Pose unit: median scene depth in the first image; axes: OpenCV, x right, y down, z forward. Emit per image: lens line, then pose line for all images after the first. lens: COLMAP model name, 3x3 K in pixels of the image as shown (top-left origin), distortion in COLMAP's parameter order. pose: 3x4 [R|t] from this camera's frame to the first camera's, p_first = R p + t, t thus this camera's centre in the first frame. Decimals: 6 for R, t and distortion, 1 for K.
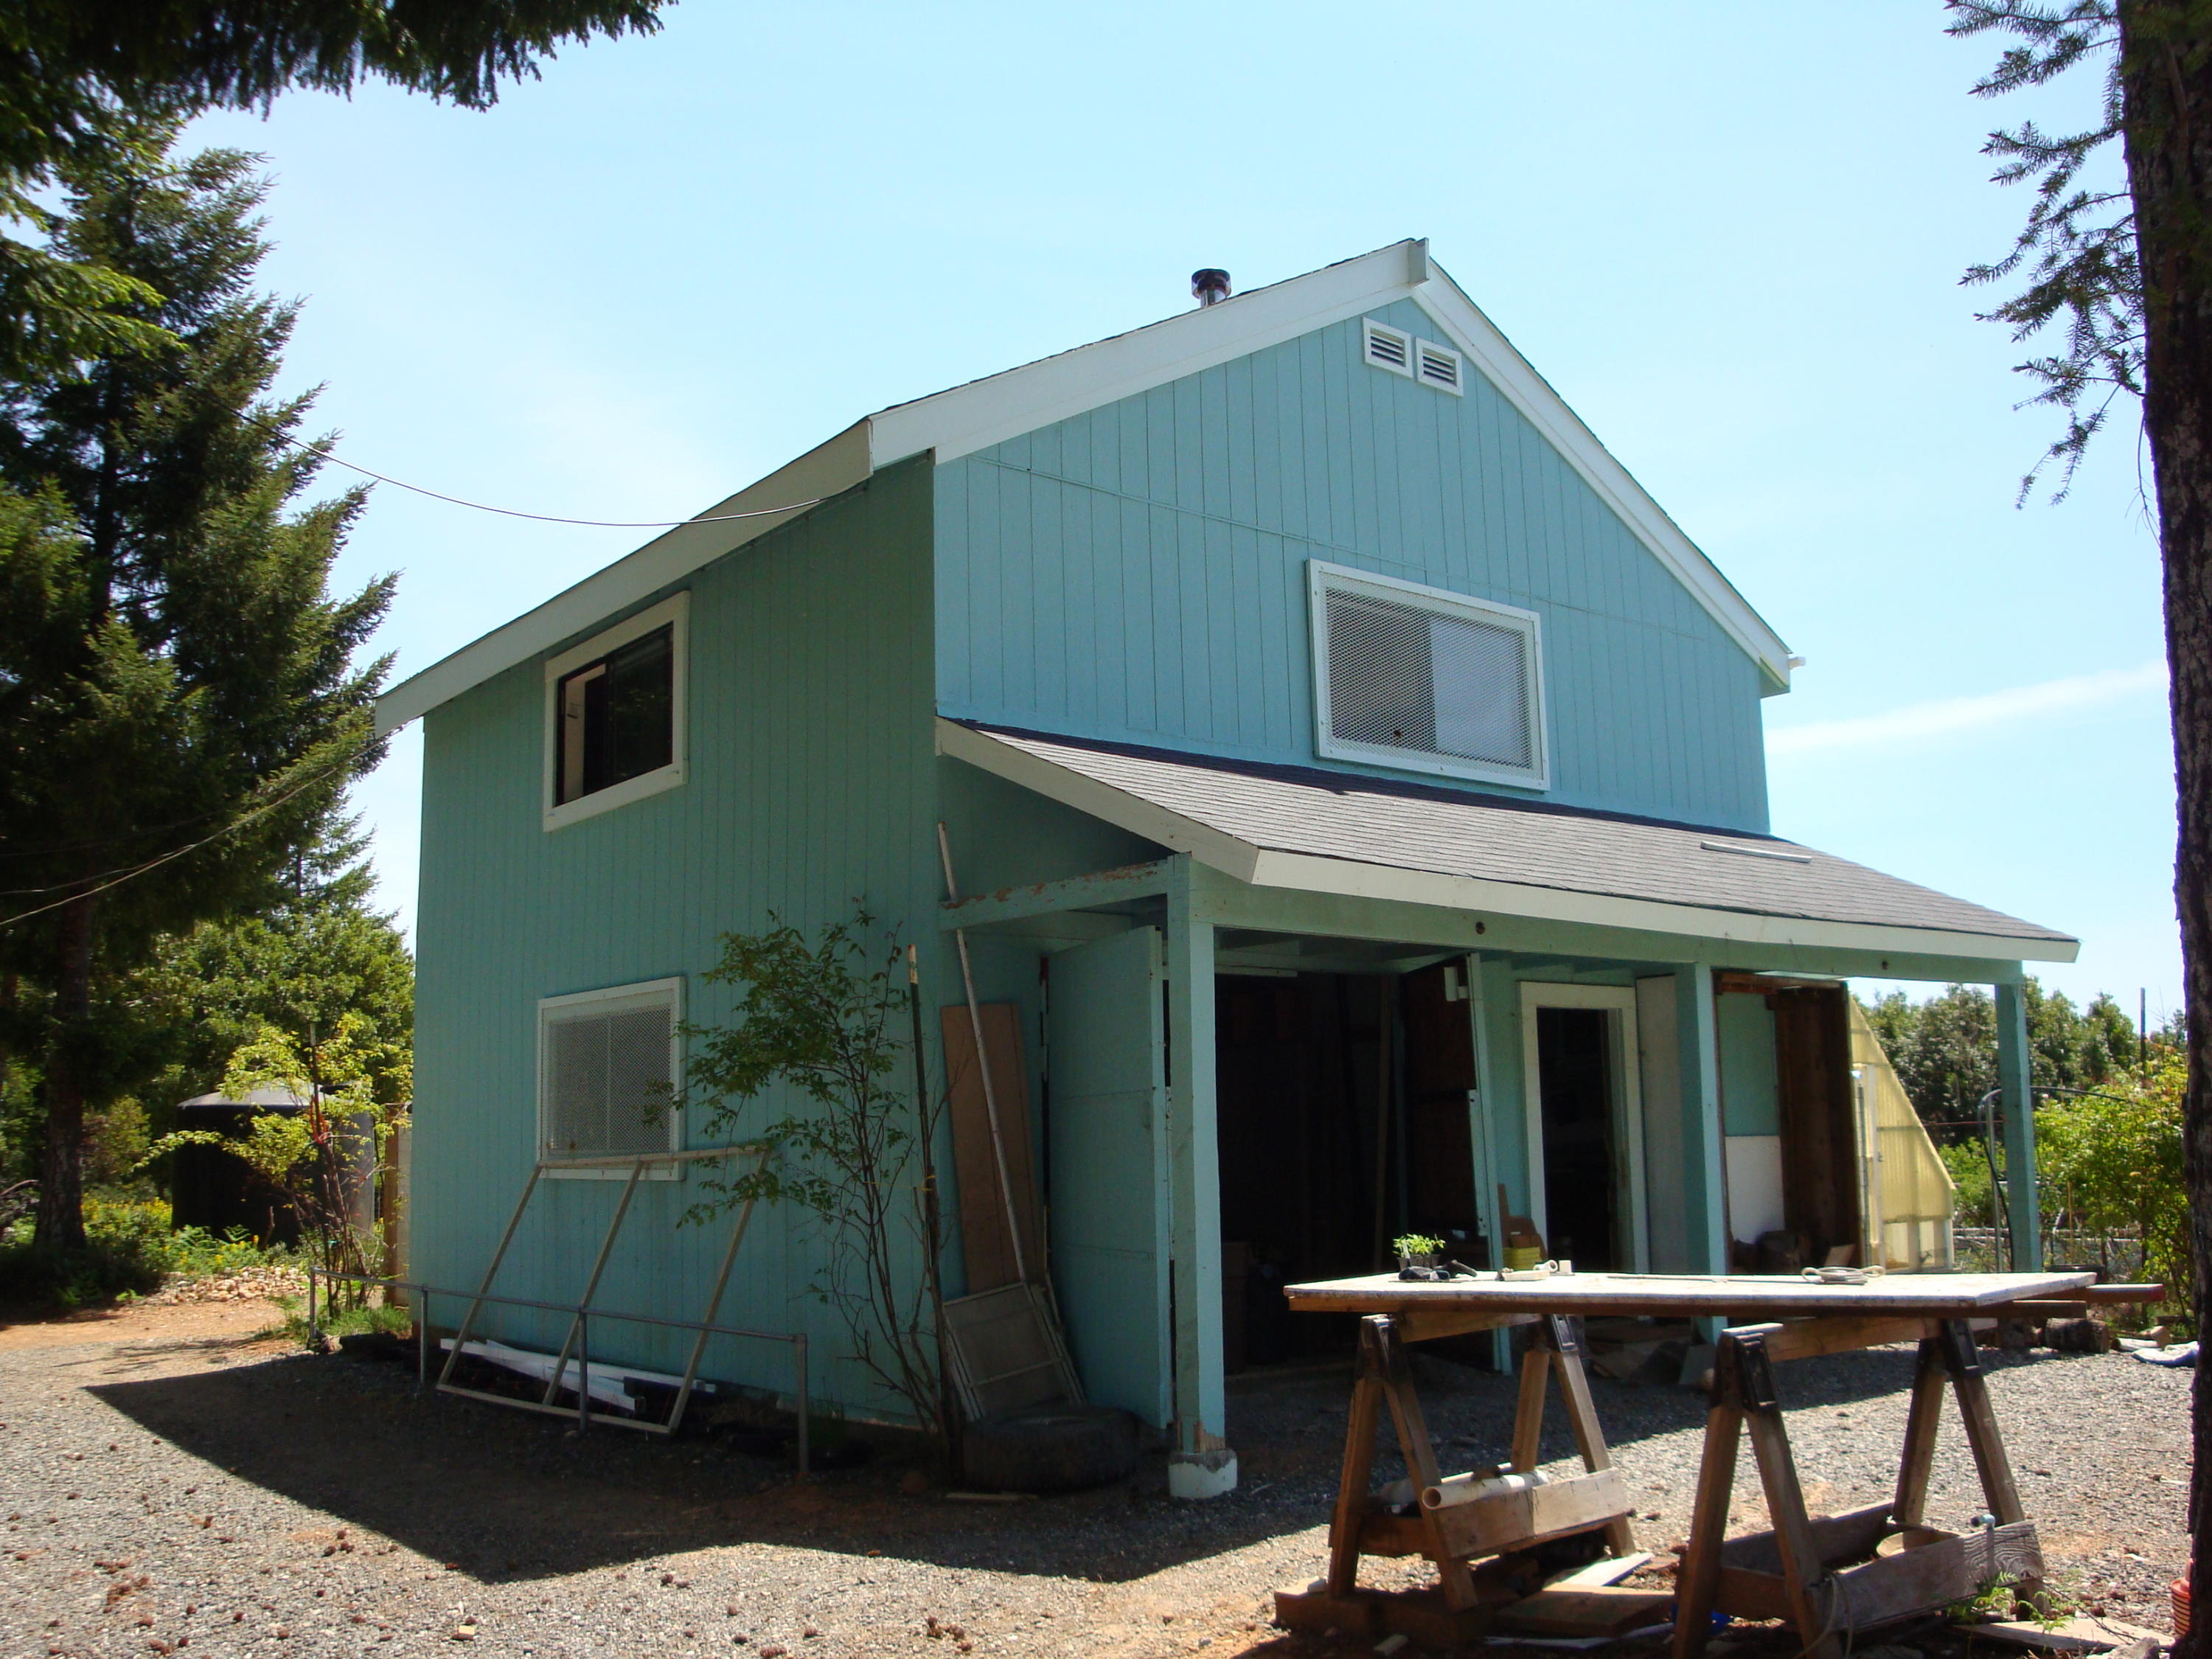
lens RADIAL K [[1966.6, 0, 1100.2], [0, 1966.6, 851.2], [0, 0, 1]] dist [-0.147671, 0.062700]
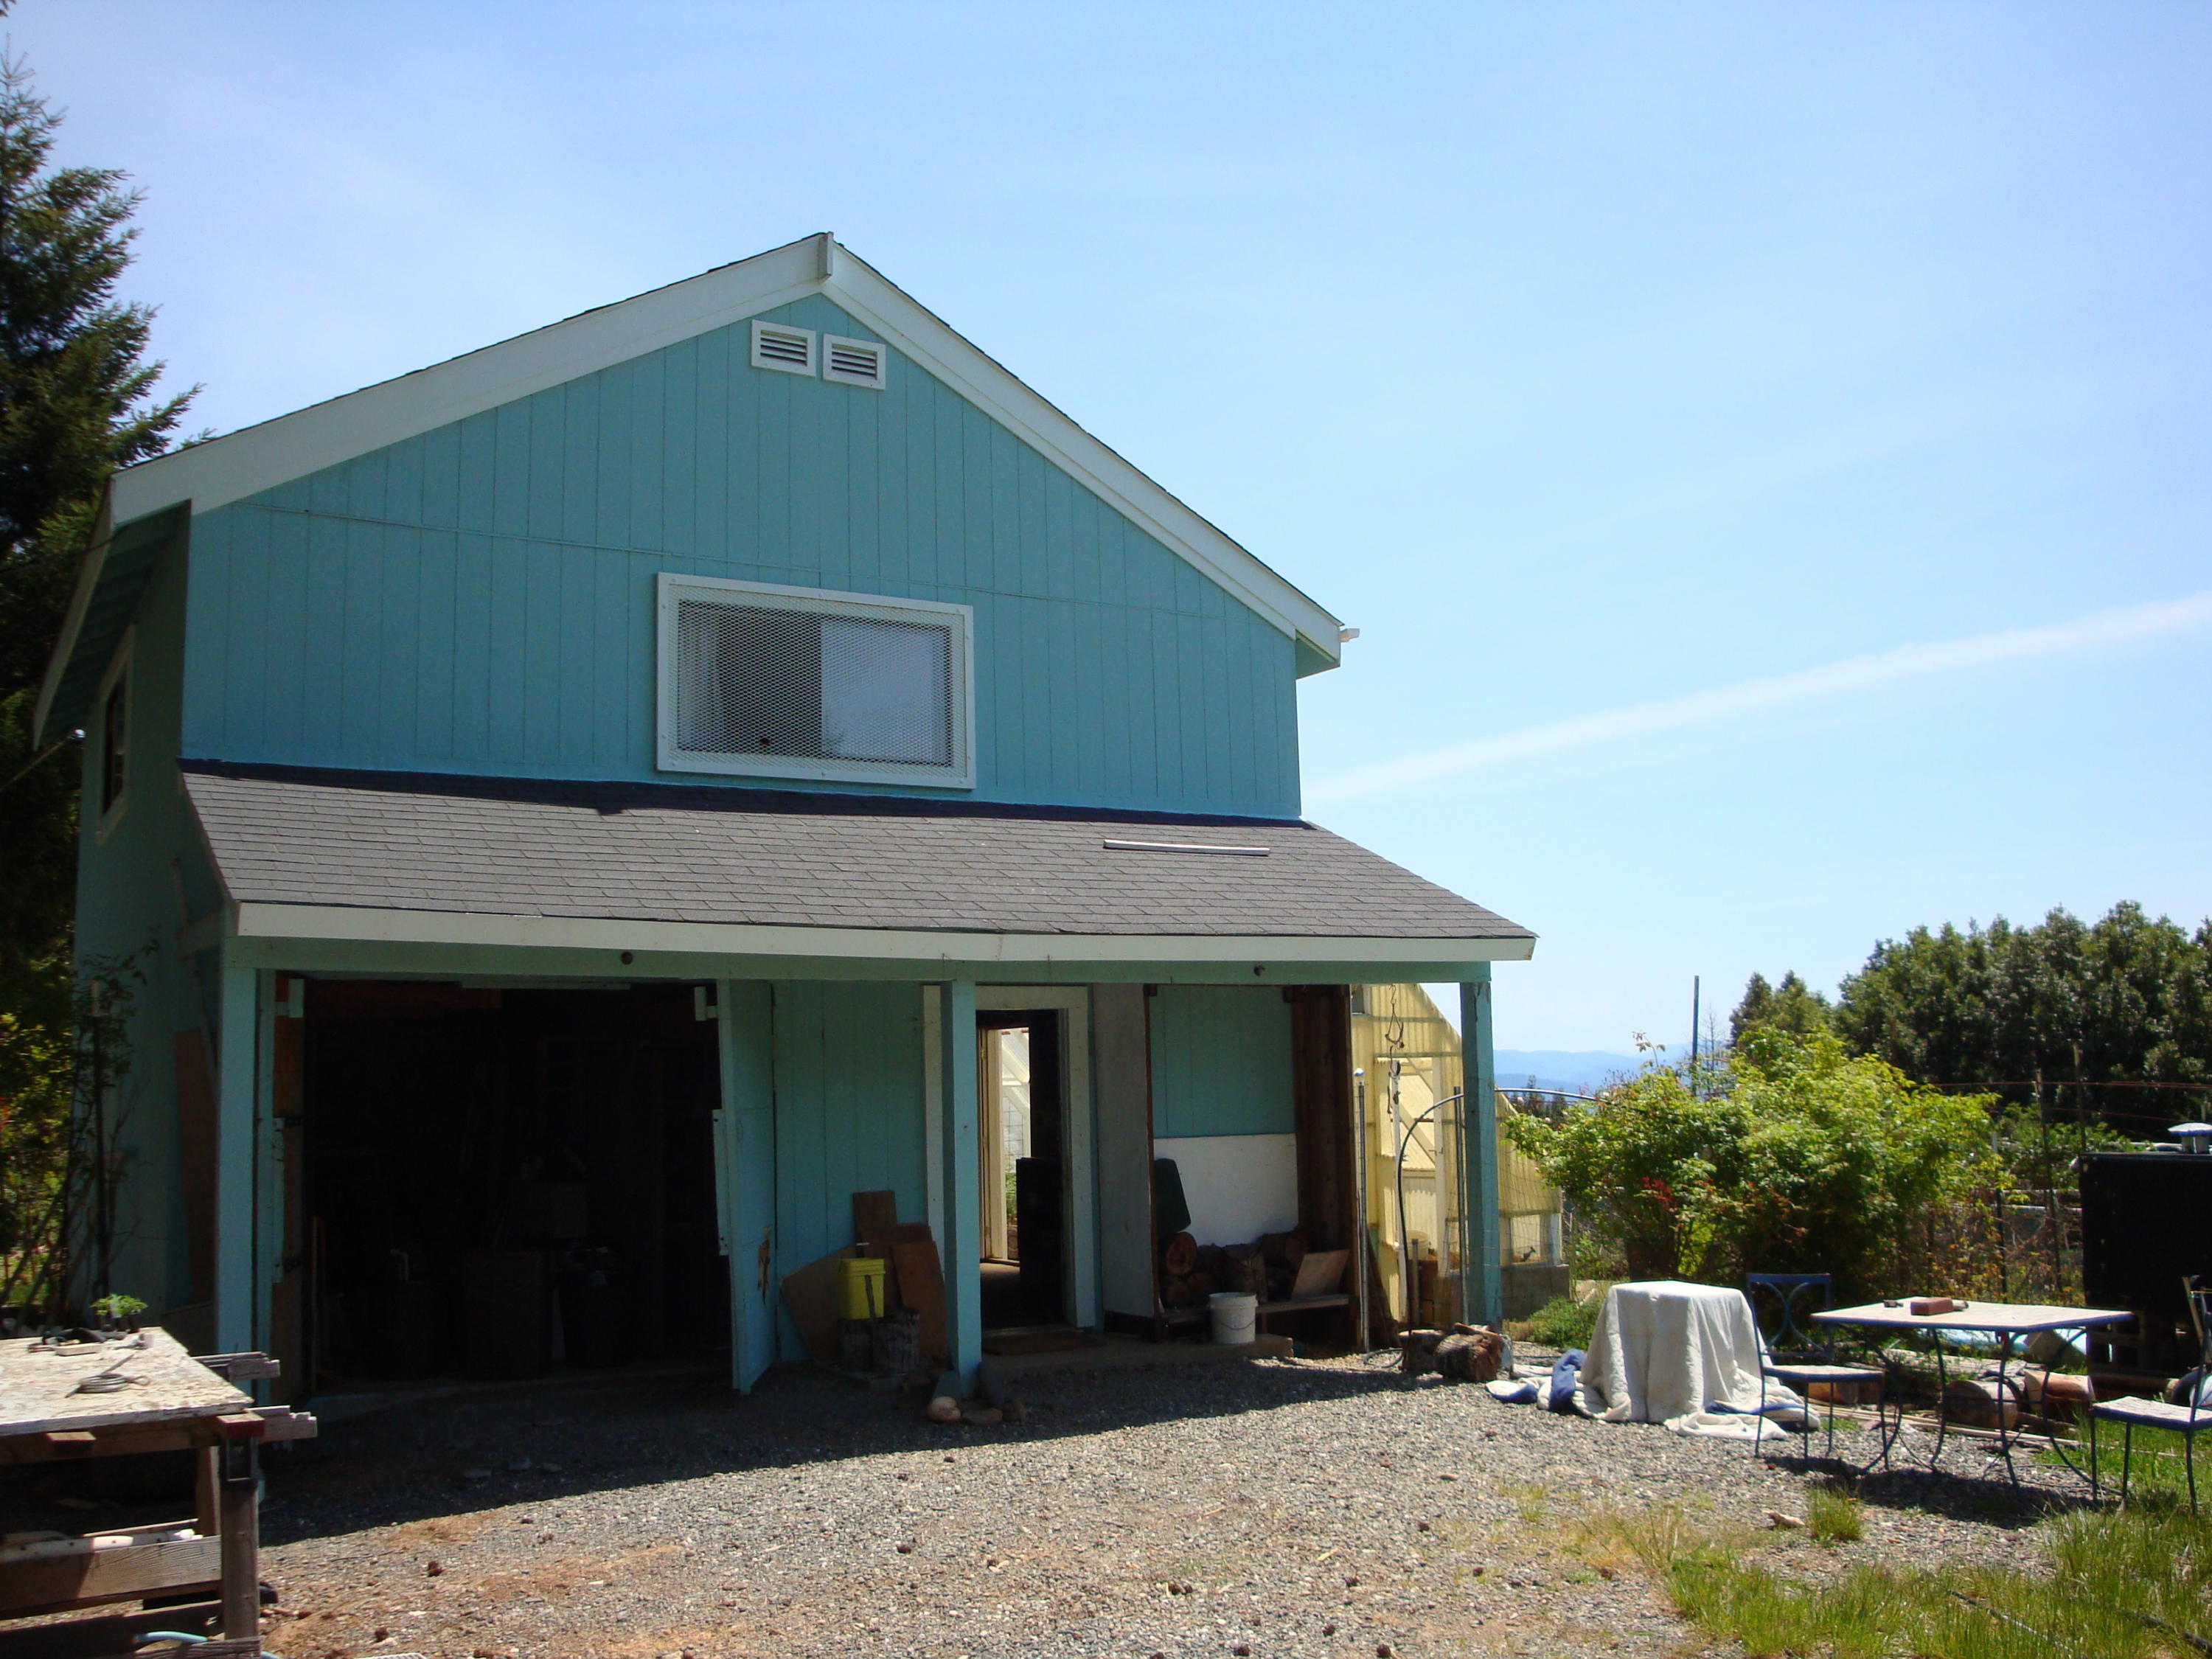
lens RADIAL K [[1966.6, 0, 1106.4], [0, 1966.6, 851.8], [0, 0, 1]] dist [-0.147671, 0.062700]
pose [[0.994172, -0.019750, -0.105976, 0.397417], [0.023727, 0.999056, 0.036397, -0.033416], [0.105157, -0.038699, 0.993702, 0.023276]]
